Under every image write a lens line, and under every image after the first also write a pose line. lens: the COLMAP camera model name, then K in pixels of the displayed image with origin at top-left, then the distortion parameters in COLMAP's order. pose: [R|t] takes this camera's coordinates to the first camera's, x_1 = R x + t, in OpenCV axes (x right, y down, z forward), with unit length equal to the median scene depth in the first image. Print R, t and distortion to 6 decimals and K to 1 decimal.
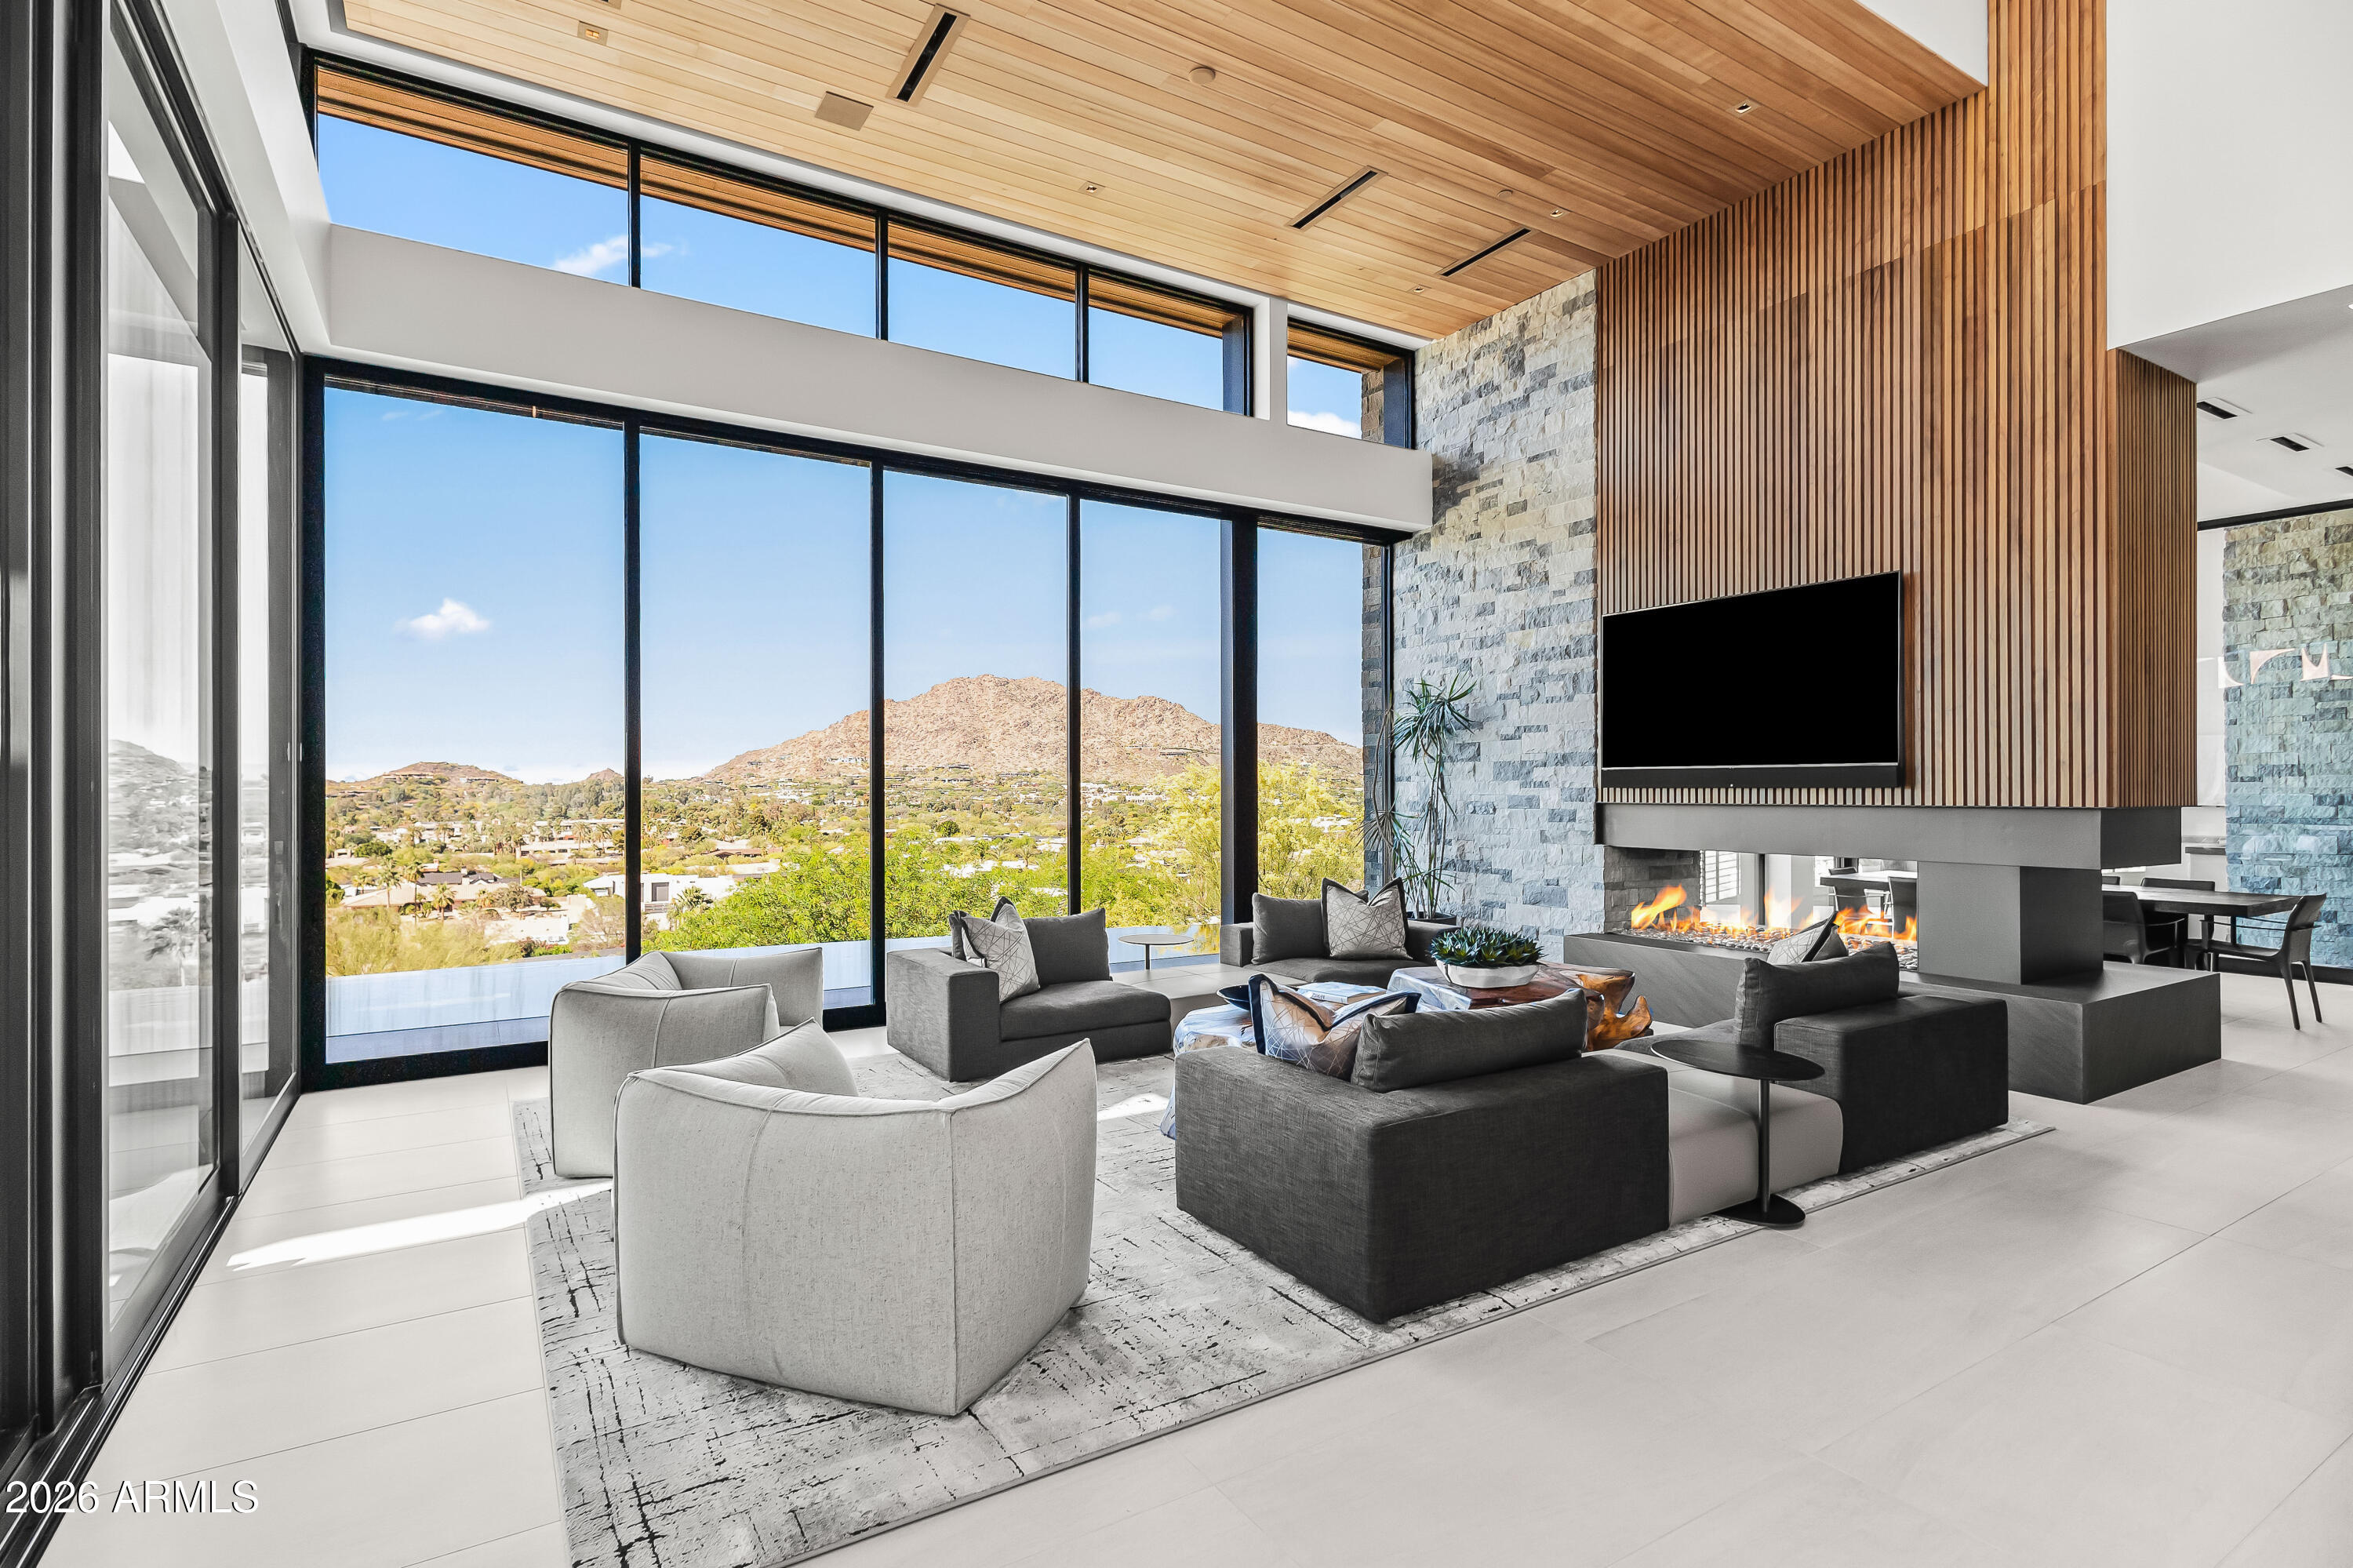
lens RADIAL K [[1134.3, 0, 1150.8], [0, 1134.3, 792.3], [0, 0, 1]] dist [0.013562, -0.001853]
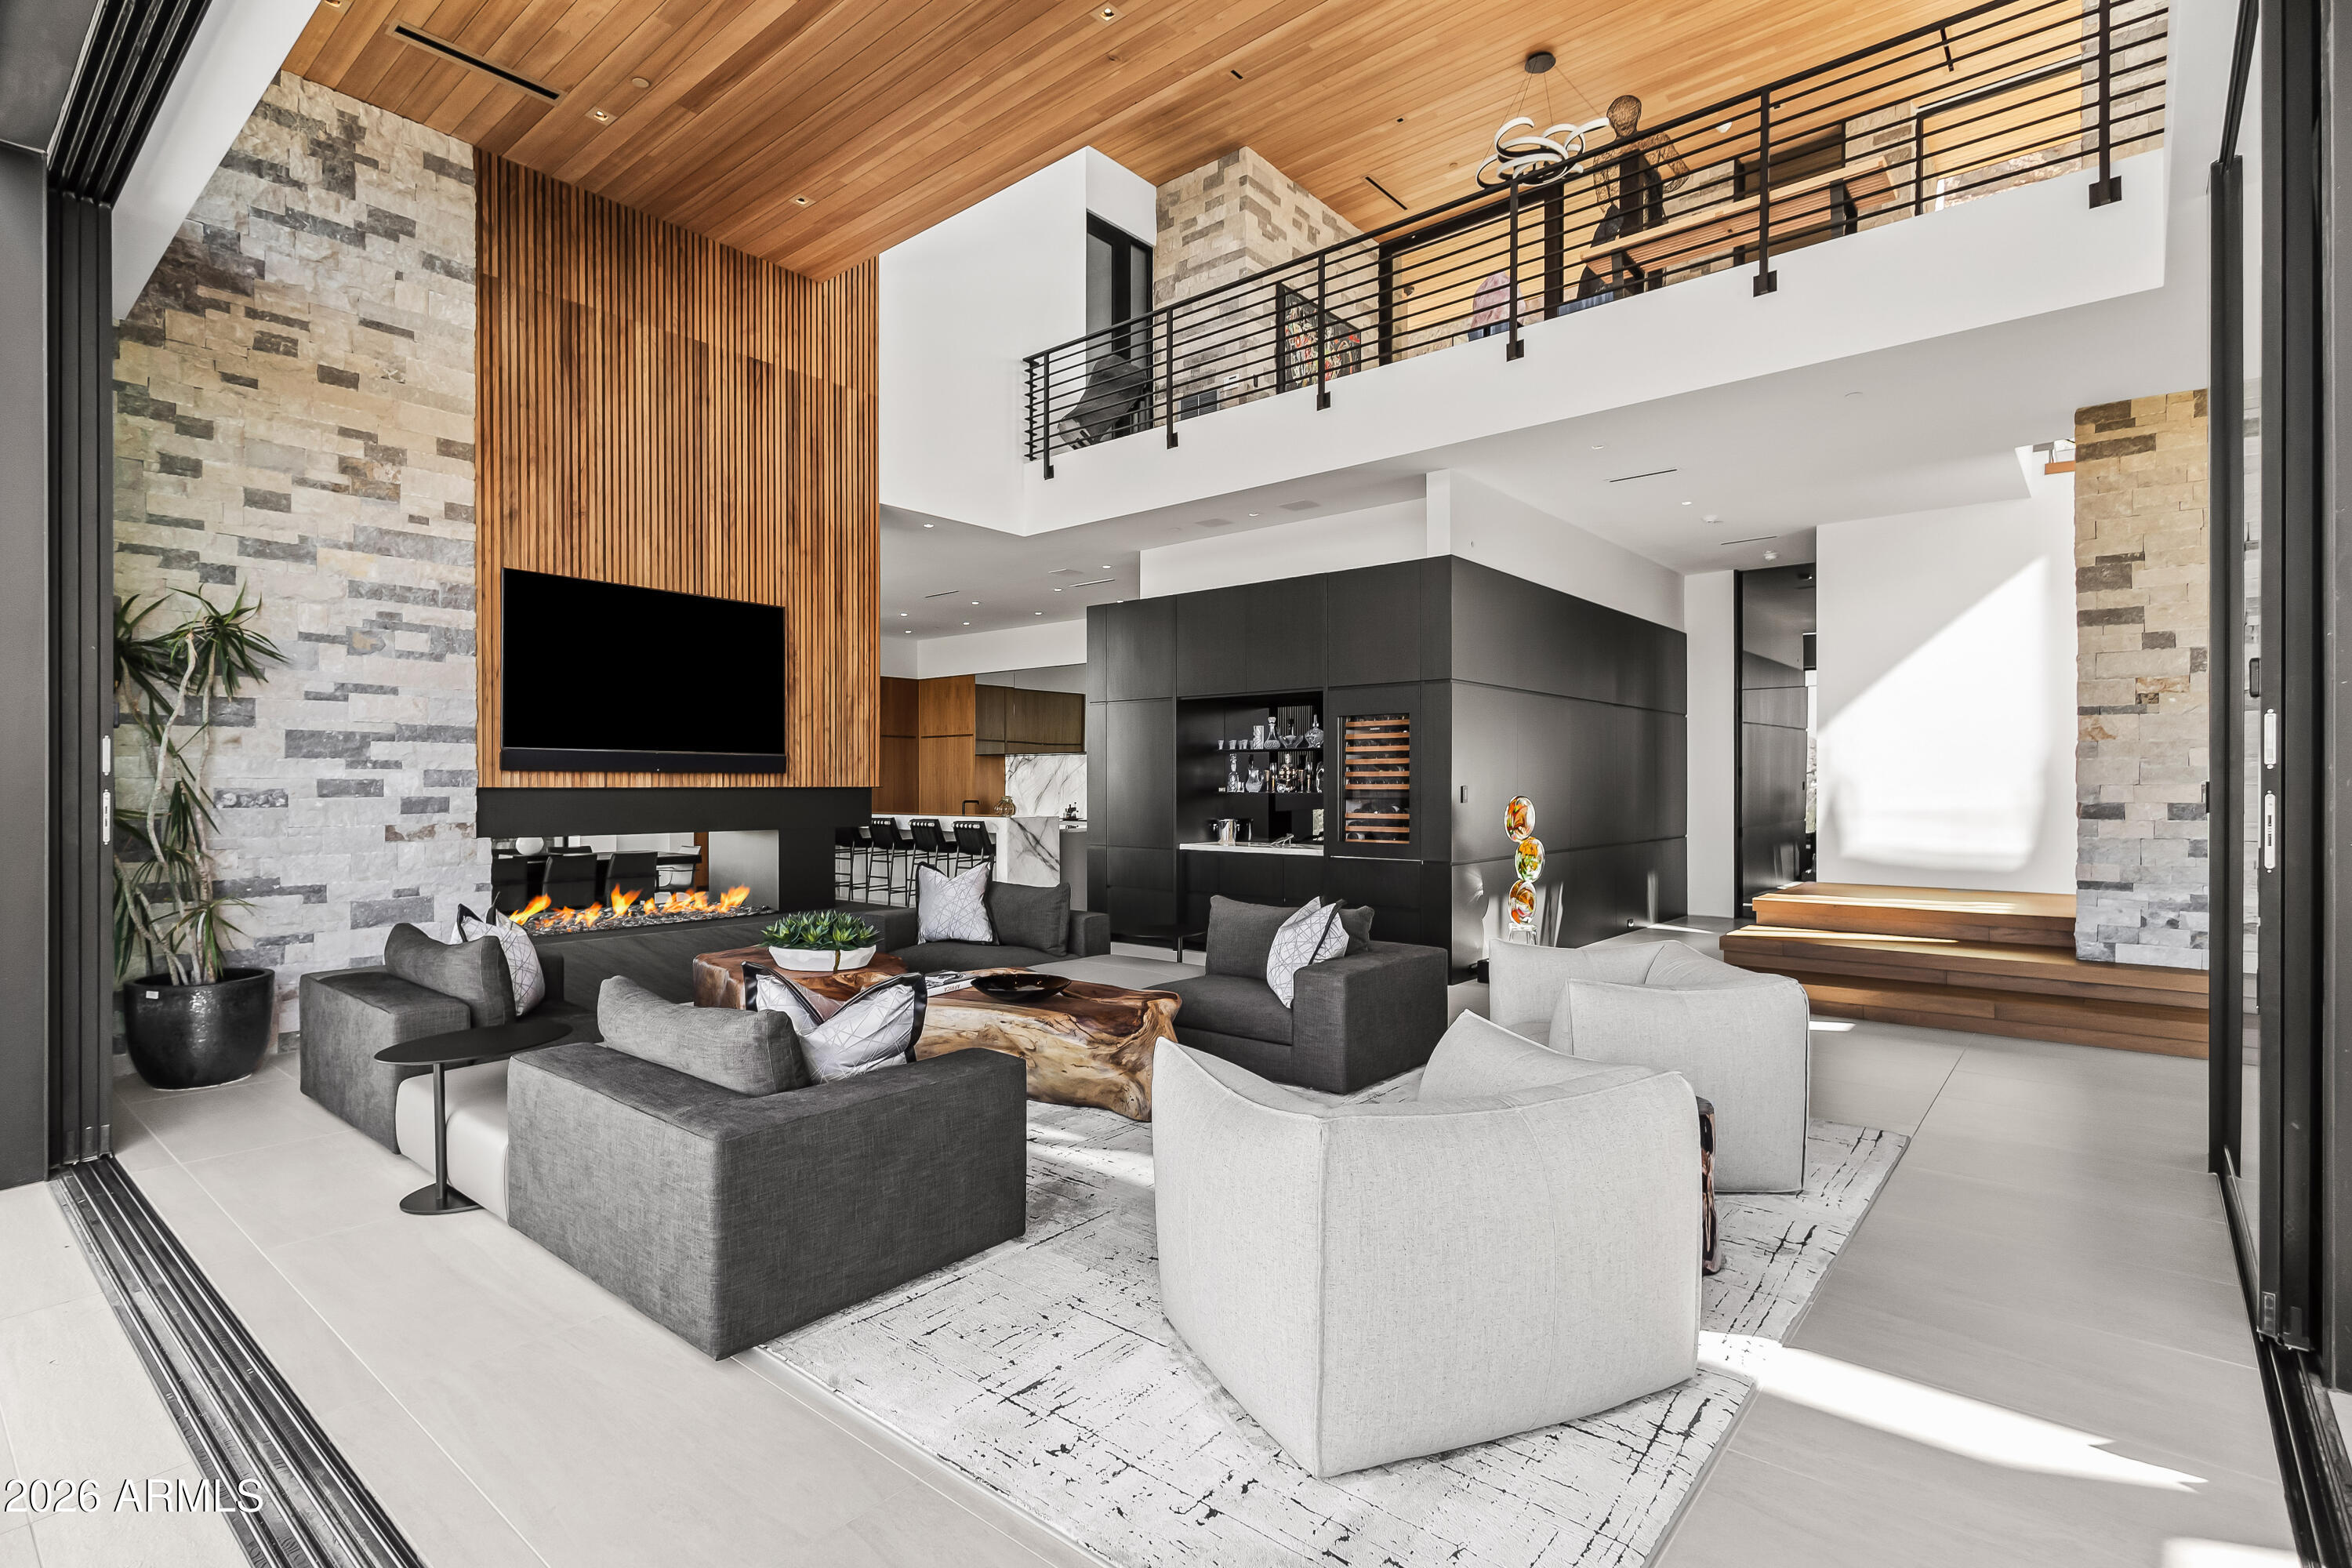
lens RADIAL K [[1133.8, 0, 1135.9], [0, 1133.8, 778.2], [0, 0, 1]] dist [0.013562, -0.001853]
pose [[-0.306019, 0.002378, 0.952022, -0.540096], [-0.003071, 0.999989, -0.003485, 0.003305], [-0.952020, -0.003990, -0.306008, 0.778541]]
